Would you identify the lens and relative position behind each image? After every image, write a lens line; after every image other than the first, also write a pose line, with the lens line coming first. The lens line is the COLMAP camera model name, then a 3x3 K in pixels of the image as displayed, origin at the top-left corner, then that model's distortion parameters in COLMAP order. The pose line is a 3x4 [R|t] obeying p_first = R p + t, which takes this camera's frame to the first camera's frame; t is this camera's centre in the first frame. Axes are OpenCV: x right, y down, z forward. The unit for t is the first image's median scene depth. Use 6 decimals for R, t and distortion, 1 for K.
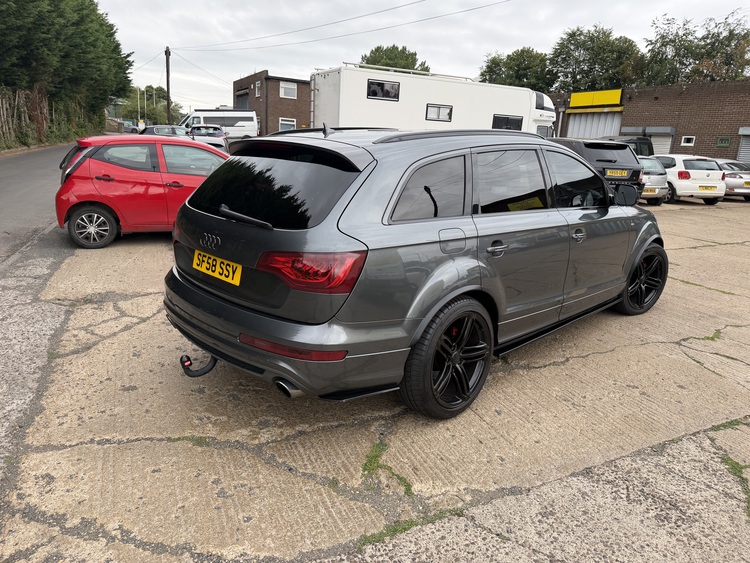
lens RADIAL K [[523.4, 0, 378.2], [0, 523.4, 281.5], [0, 0, 1]] dist [0.037943, -0.047206]
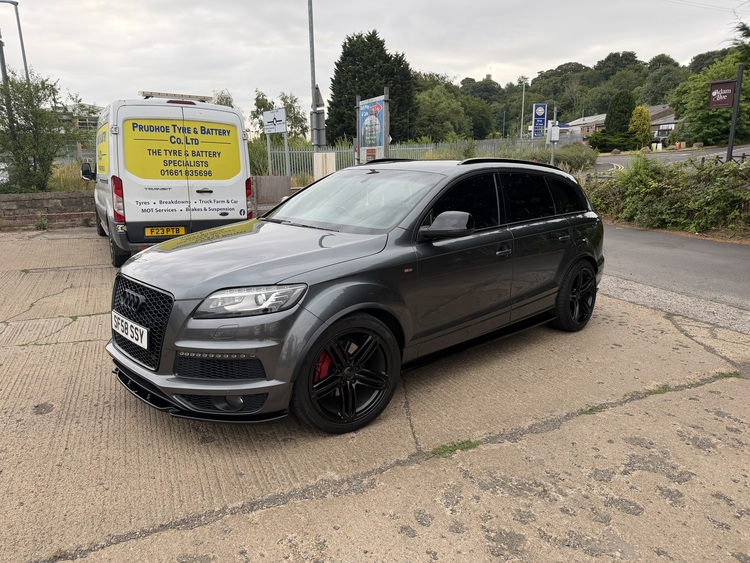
lens RADIAL K [[523.4, 0, 378.2], [0, 523.4, 281.5], [0, 0, 1]] dist [0.037943, -0.047206]
pose [[-0.998195, -0.054207, -0.025860, 0.053280], [-0.060035, 0.888531, 0.454872, -0.101310], [-0.001680, 0.455604, -0.890181, 0.386634]]
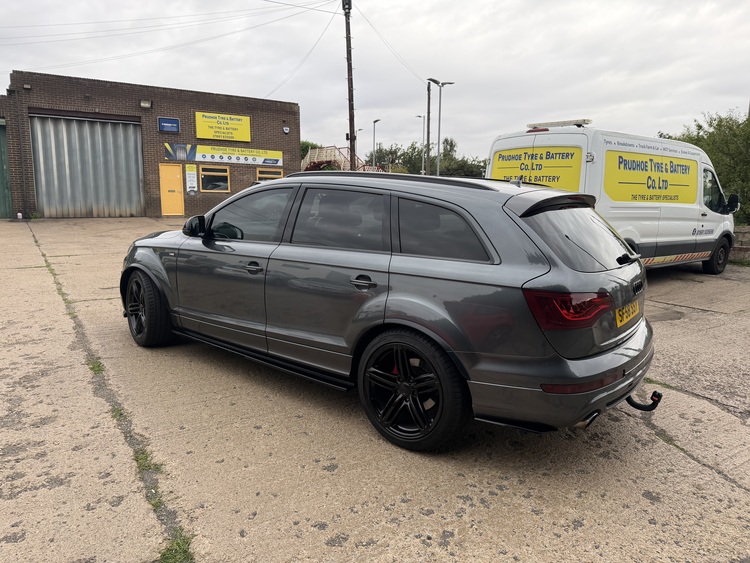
lens RADIAL K [[523.4, 0, 378.2], [0, 523.4, 281.5], [0, 0, 1]] dist [0.037943, -0.047206]
pose [[-0.136100, -0.220802, 0.965776, -0.163073], [0.228854, 0.941473, 0.247497, -0.060522], [-0.963900, 0.254706, -0.077603, 0.198831]]
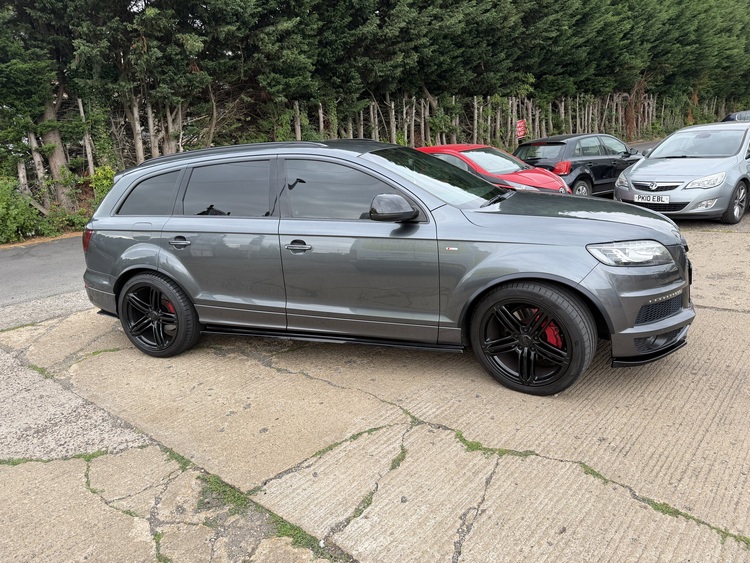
lens RADIAL K [[523.4, 0, 378.2], [0, 523.4, 281.5], [0, 0, 1]] dist [0.037943, -0.047206]
pose [[0.403703, 0.167602, -0.899407, 0.217950], [-0.154365, 0.981461, 0.113605, -0.025948], [0.901773, 0.092975, 0.422091, 0.123698]]
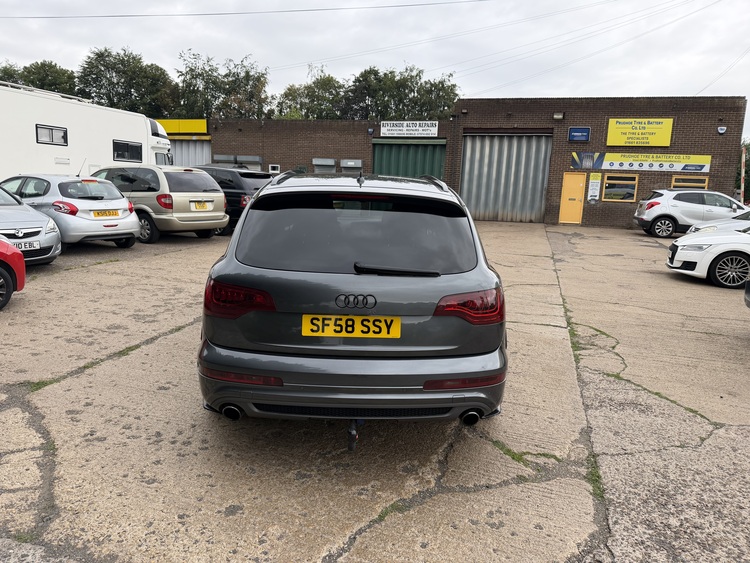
lens RADIAL K [[528.4, 0, 378.2], [0, 528.4, 282.0], [0, 0, 1]] dist [0.035688, -0.049488]
pose [[0.684856, -0.151967, 0.712656, -0.118542], [0.181578, 0.982751, 0.035067, -0.016549], [-0.705692, 0.105387, 0.700637, 0.037420]]
